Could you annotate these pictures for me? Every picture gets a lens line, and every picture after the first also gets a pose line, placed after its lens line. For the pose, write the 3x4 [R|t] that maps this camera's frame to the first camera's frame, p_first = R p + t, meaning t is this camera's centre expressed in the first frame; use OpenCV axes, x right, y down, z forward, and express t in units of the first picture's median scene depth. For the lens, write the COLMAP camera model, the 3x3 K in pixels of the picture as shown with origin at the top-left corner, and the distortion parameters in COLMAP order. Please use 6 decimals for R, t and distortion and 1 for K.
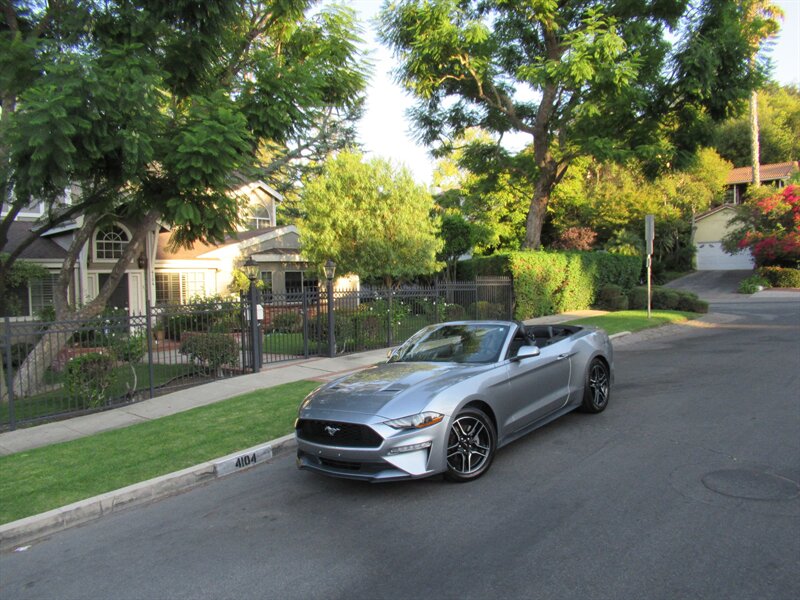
lens RADIAL K [[608.9, 0, 397.2], [0, 608.9, 296.9], [0, 0, 1]] dist [-0.017584, 0.025387]
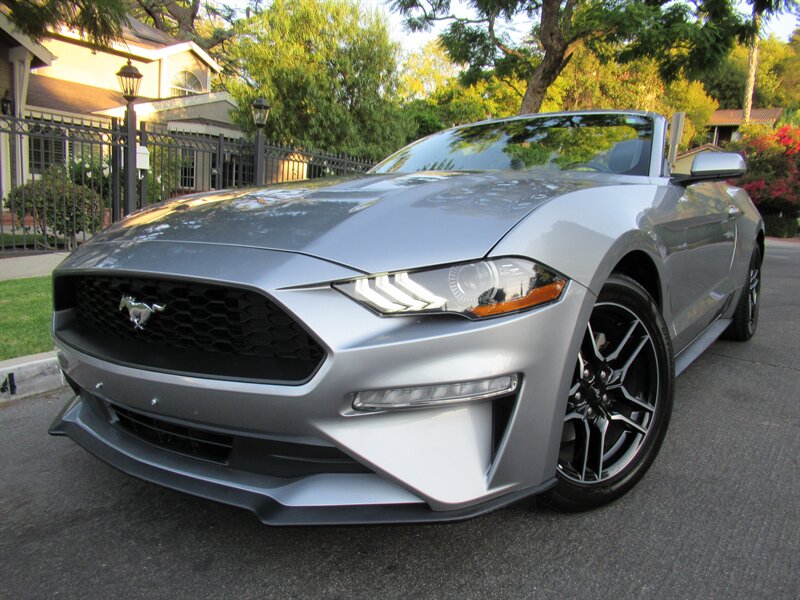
lens RADIAL K [[608.9, 0, 400.1], [0, 608.9, 288.6], [0, 0, 1]] dist [-0.017584, 0.025387]
pose [[0.992035, 0.080293, 0.097051, -0.009603], [-0.089343, 0.991667, 0.092818, 0.090267], [-0.088789, -0.100750, 0.990942, 0.373020]]
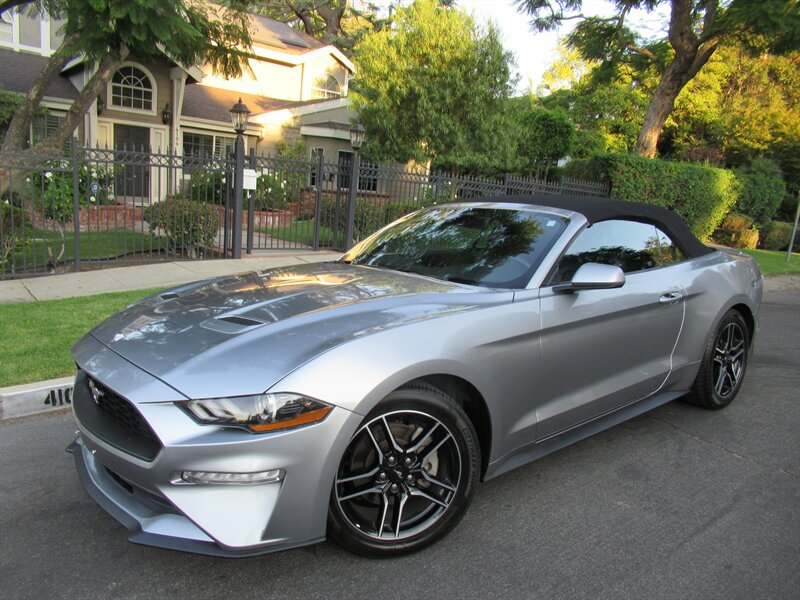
lens RADIAL K [[608.9, 0, 400.9], [0, 608.9, 291.9], [0, 0, 1]] dist [-0.017584, 0.025387]
pose [[0.981778, 0.139419, -0.129127, 0.079201], [-0.119752, 0.981520, 0.149256, 0.030620], [0.147550, -0.131073, 0.980331, 0.318893]]
